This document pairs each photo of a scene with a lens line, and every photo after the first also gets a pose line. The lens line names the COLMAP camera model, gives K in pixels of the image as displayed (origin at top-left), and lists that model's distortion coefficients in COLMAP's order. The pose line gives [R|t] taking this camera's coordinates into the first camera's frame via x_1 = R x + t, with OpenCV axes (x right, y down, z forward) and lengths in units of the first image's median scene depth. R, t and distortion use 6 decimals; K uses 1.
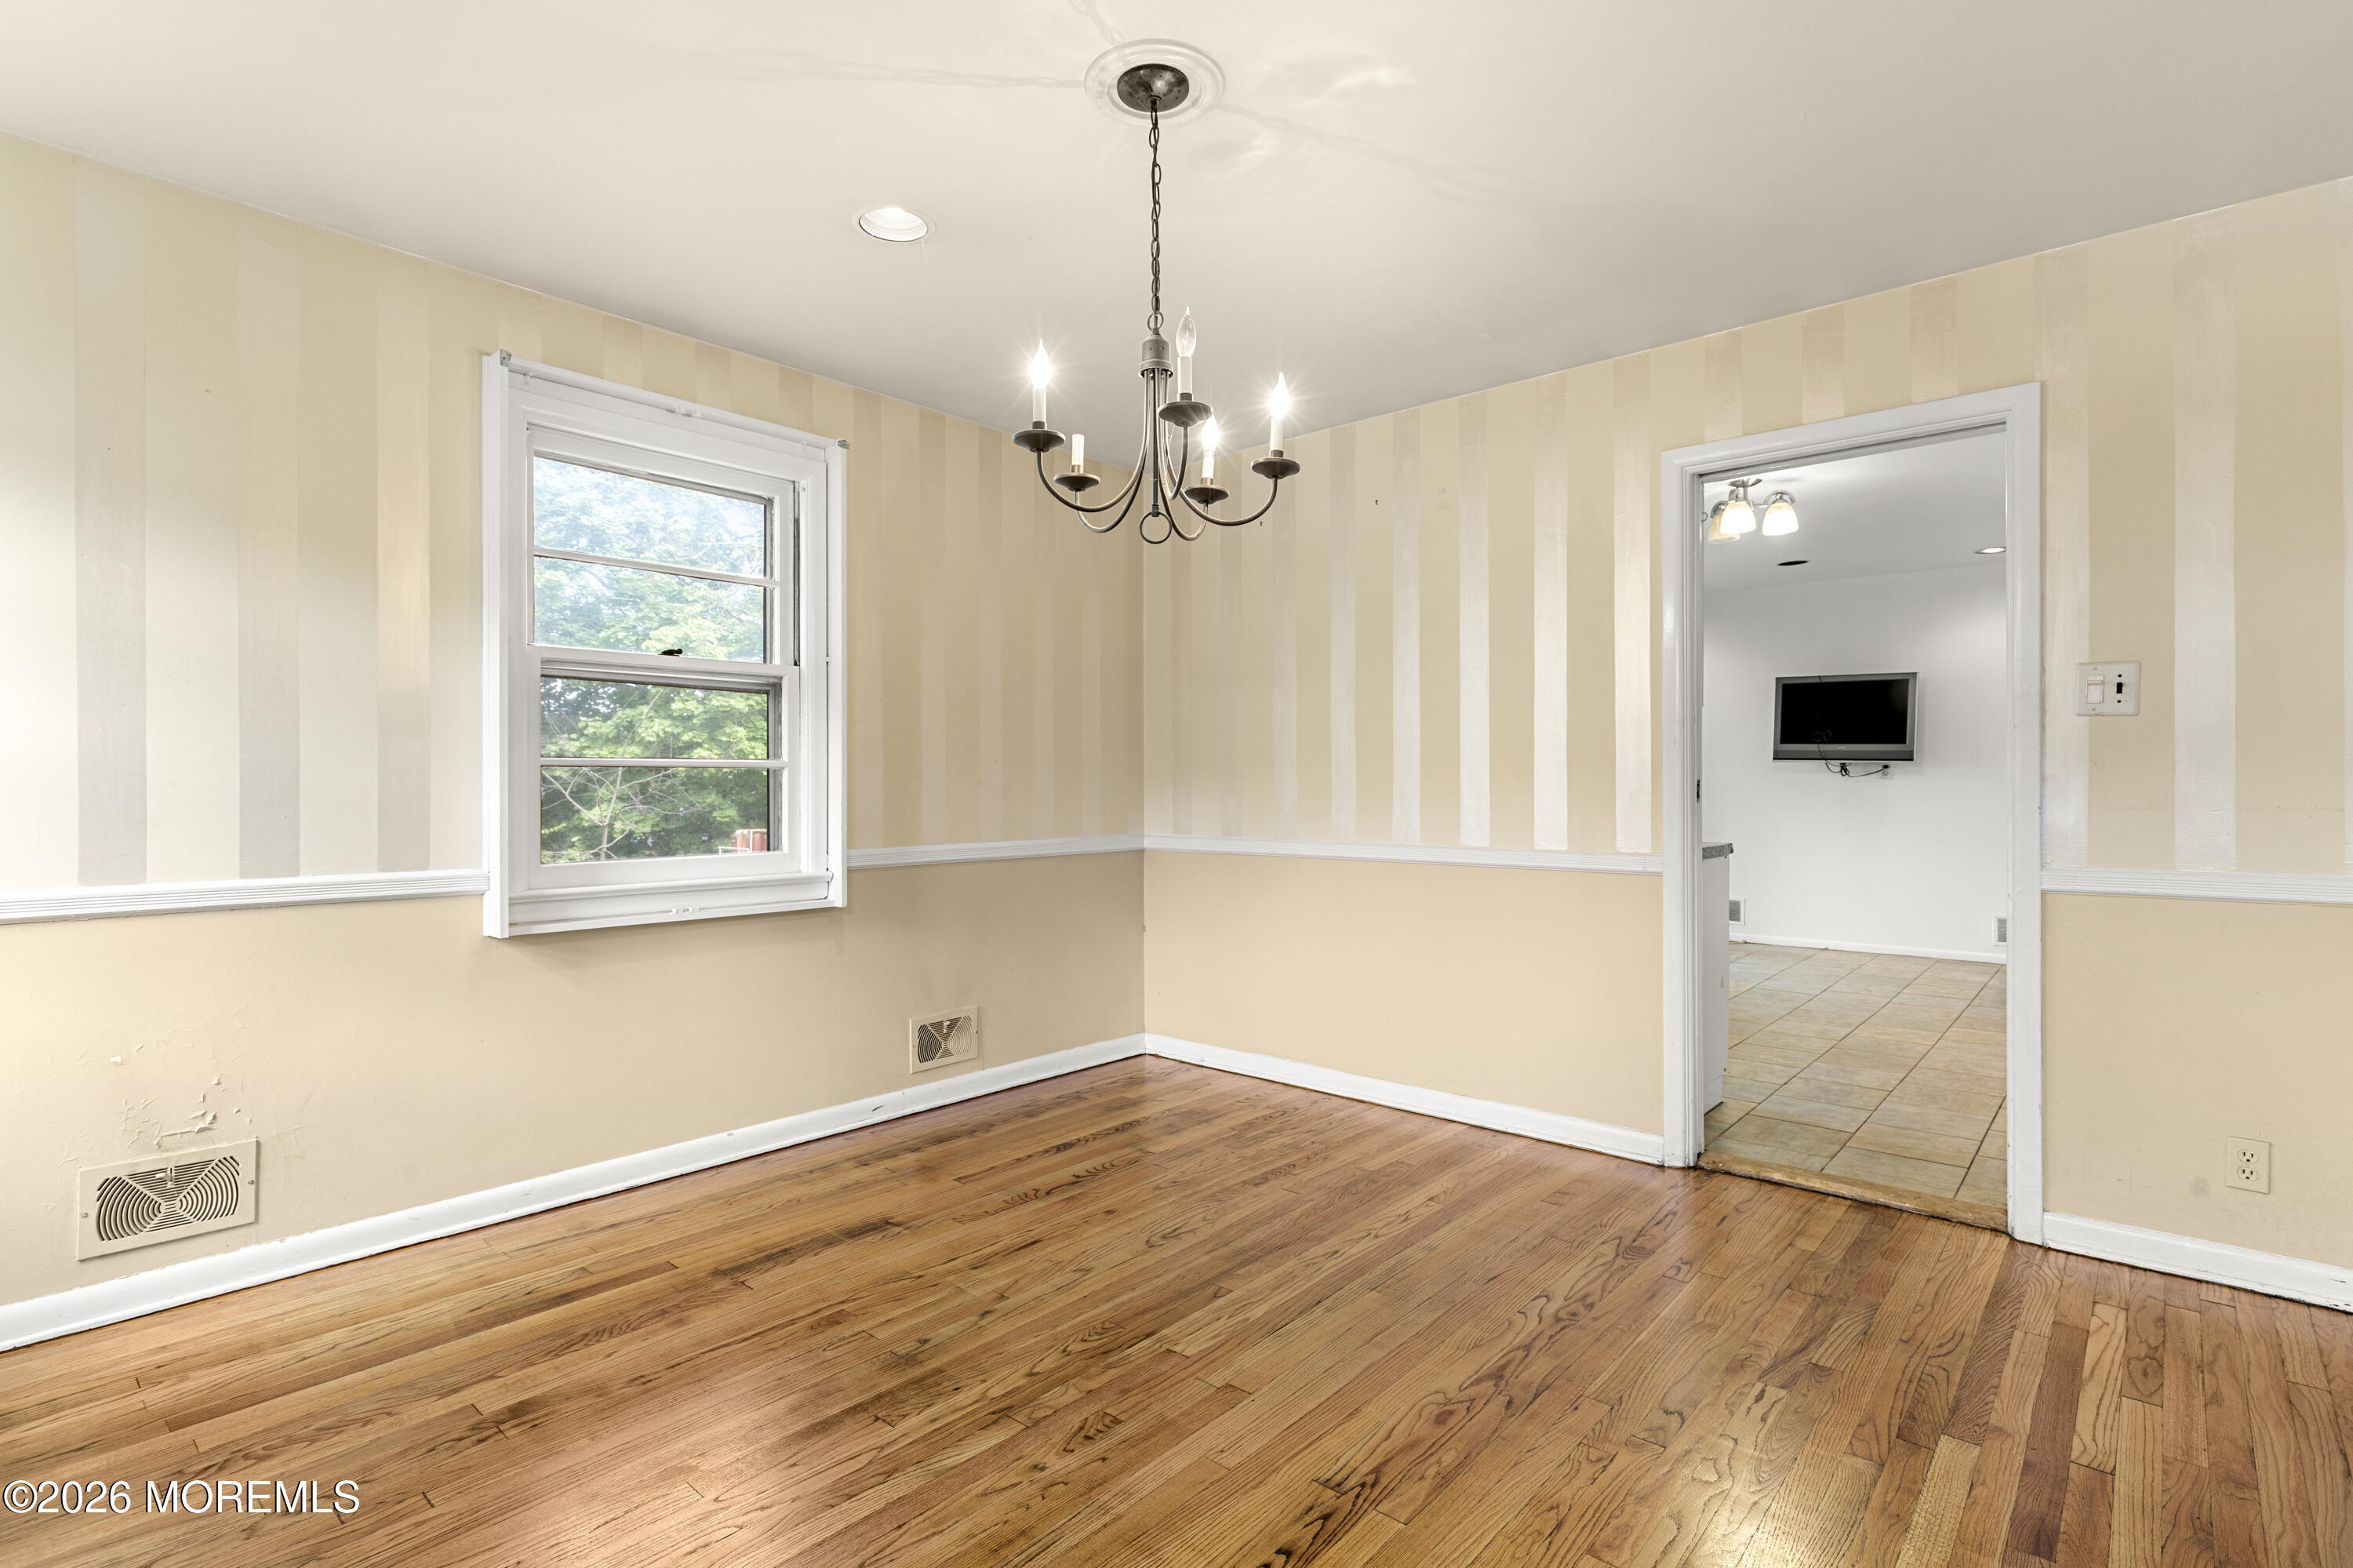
lens RADIAL K [[1123.2, 0, 1172.1], [0, 1123.2, 777.1], [0, 0, 1]] dist [0.000015, 0.000013]
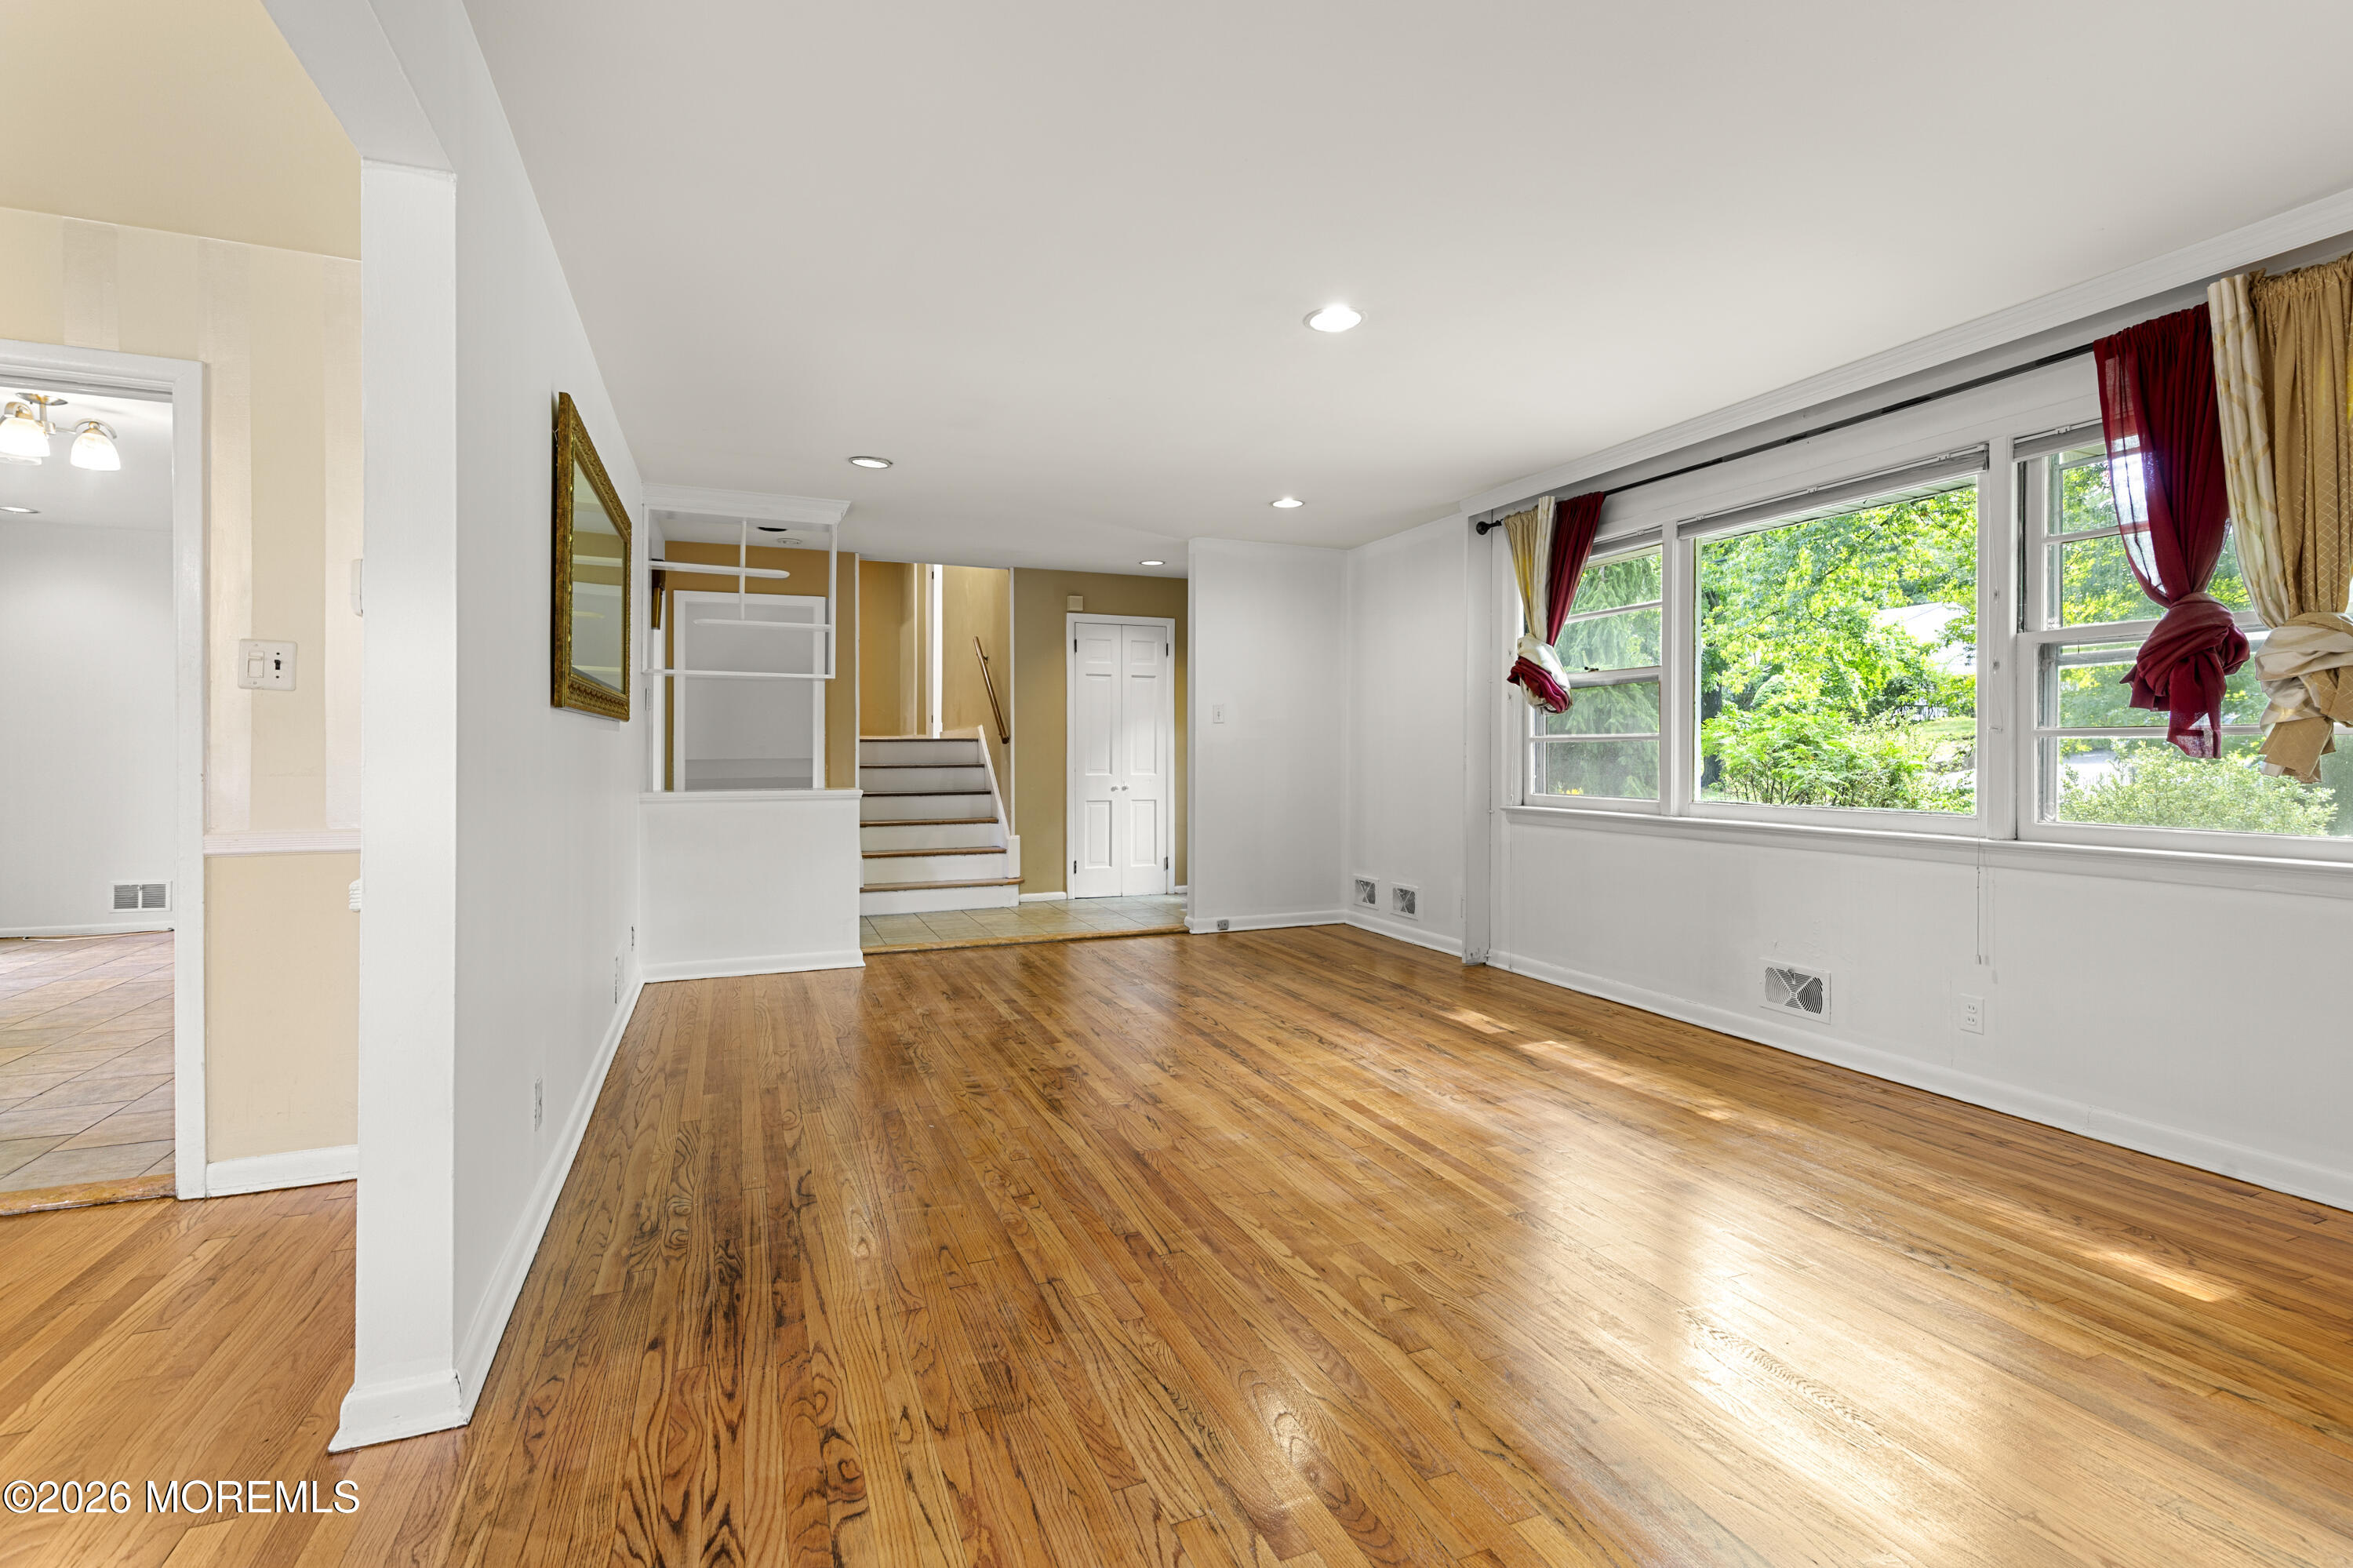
lens RADIAL K [[1063.5, 0, 1172.1], [0, 1063.5, 752.2], [0, 0, 1]] dist [0.002949, 0.000077]
pose [[0.444090, 0.005652, 0.895964, 0.291402], [-0.010460, 0.999945, -0.001123, -0.002029], [-0.895921, -0.008873, 0.444125, -0.237218]]
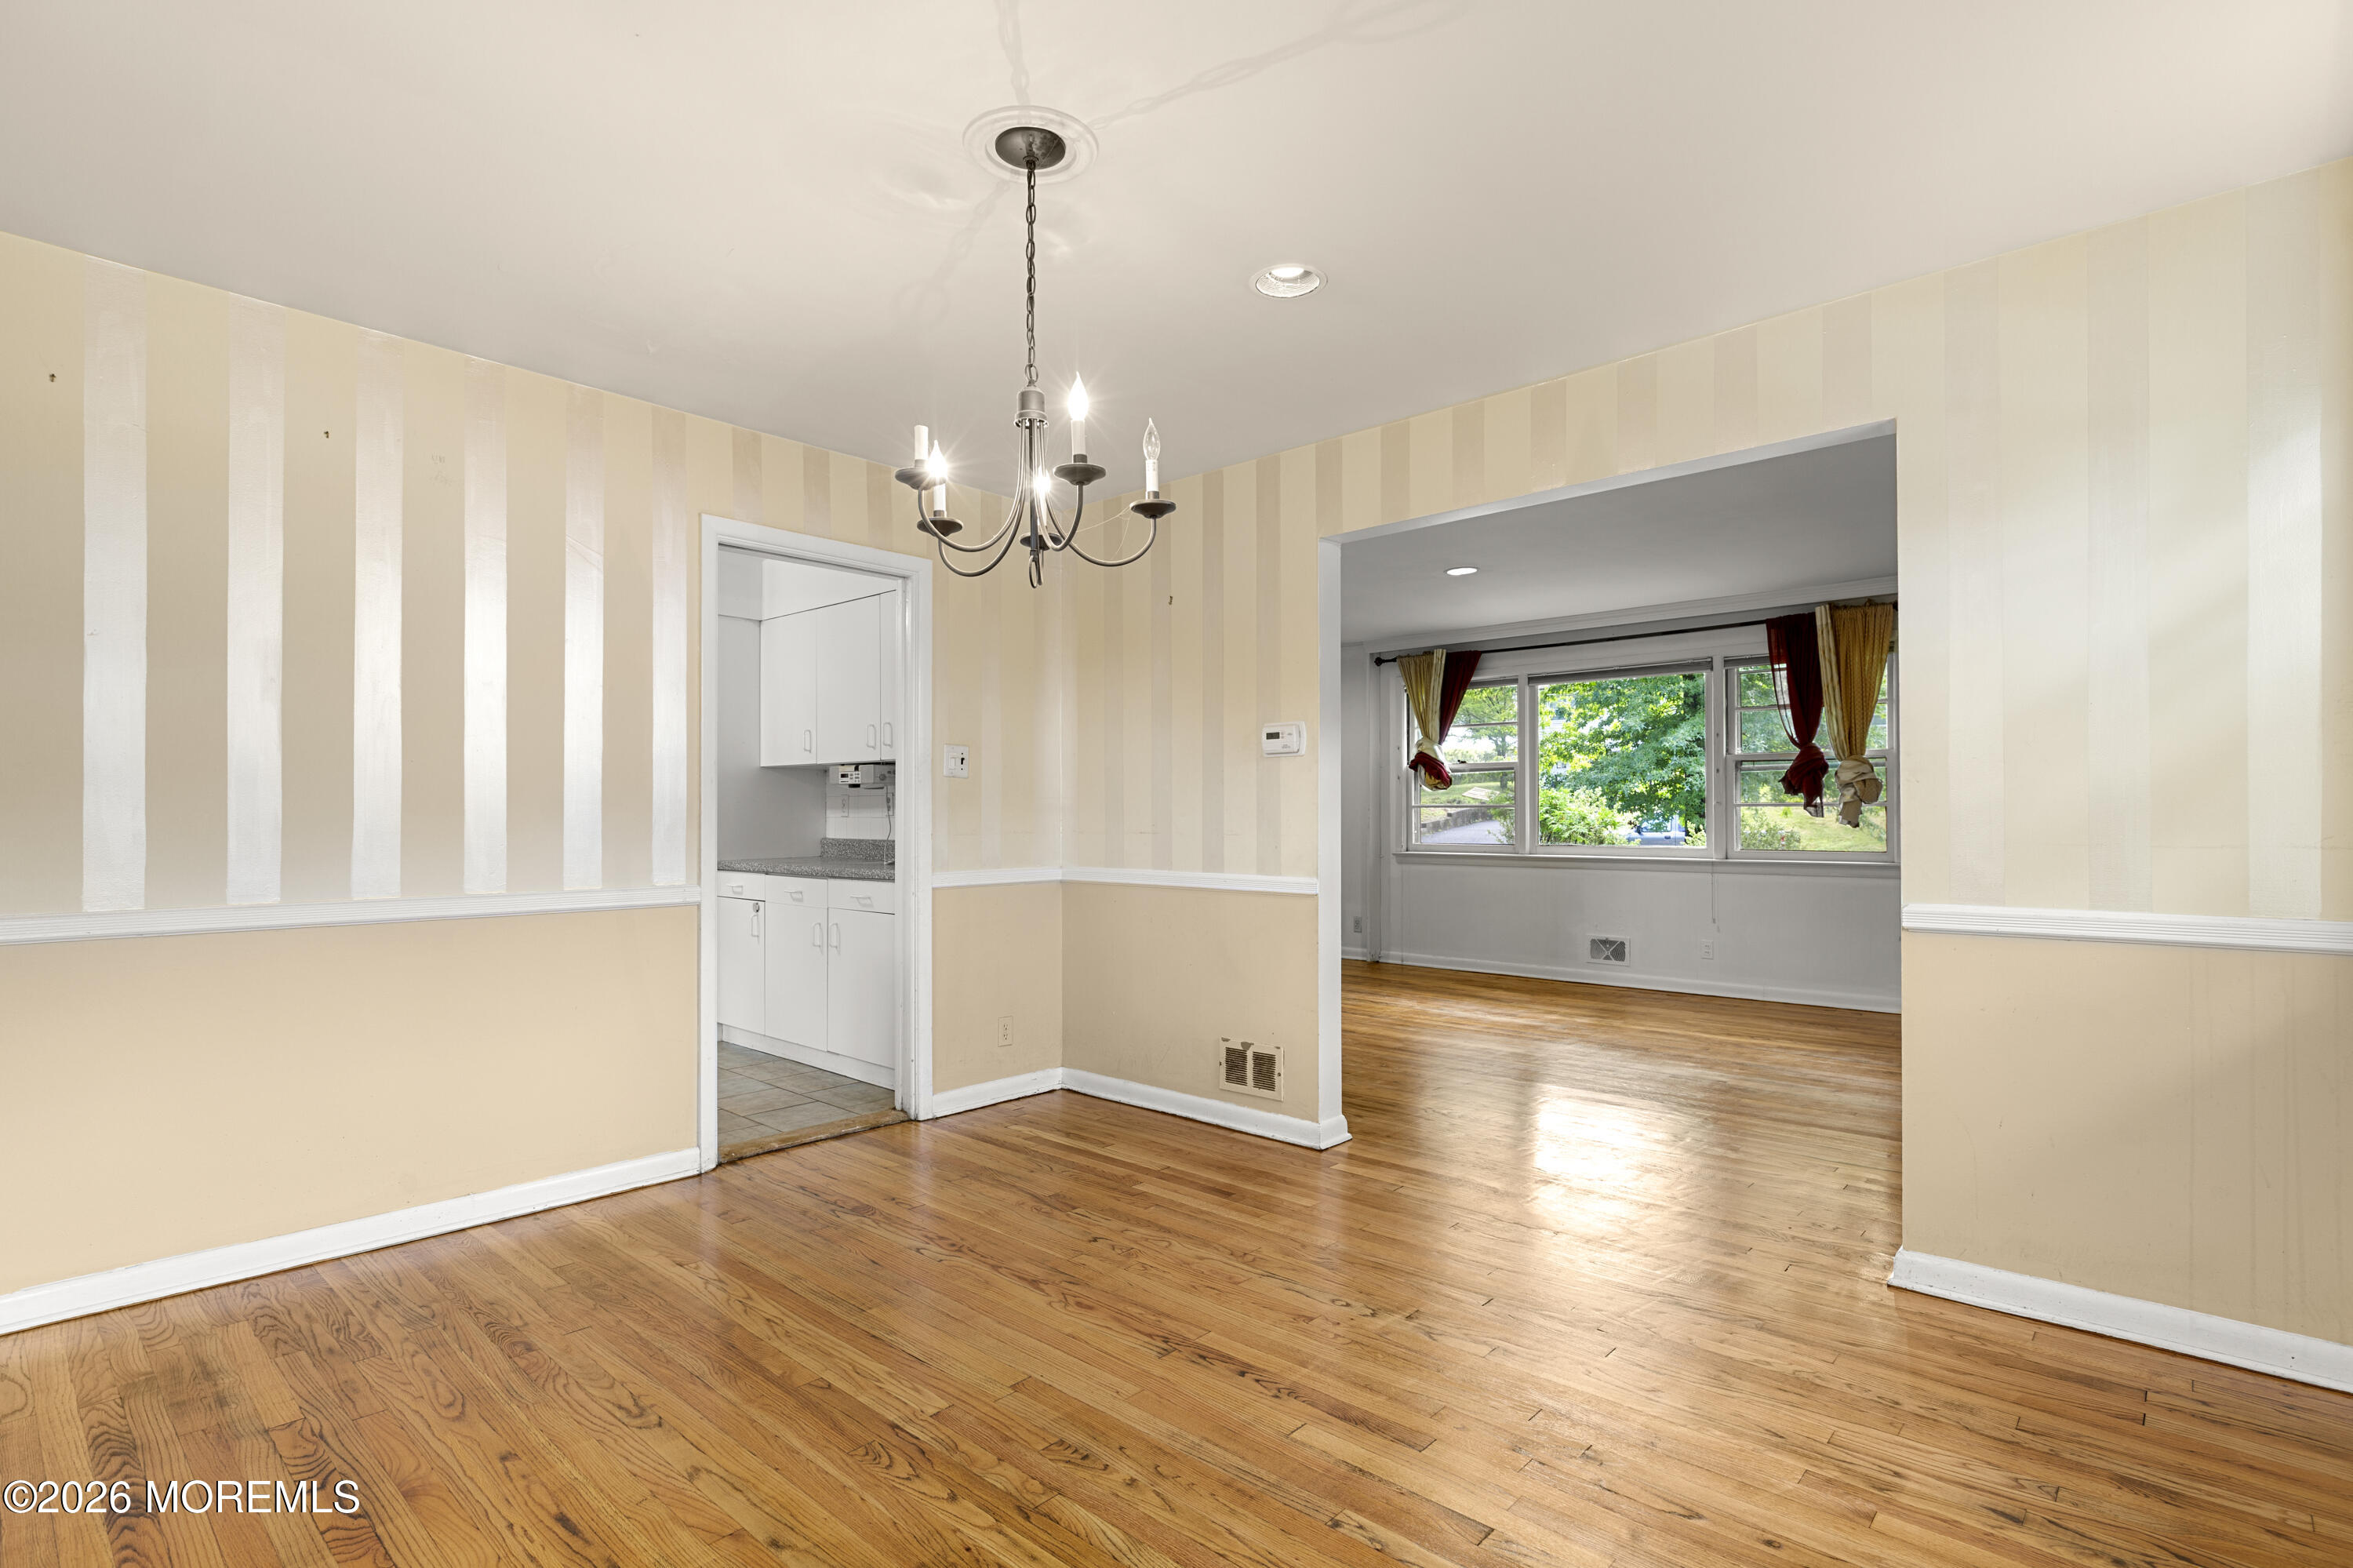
lens RADIAL K [[1139.3, 0, 1171.4], [0, 1139.3, 798.6], [0, 0, 1]] dist [-0.003063, 0.000125]
pose [[0.021601, 0.018712, 0.999592, -0.809756], [-0.005084, 0.999814, -0.018607, 0.004567], [-0.999754, -0.004680, 0.021692, 0.651017]]
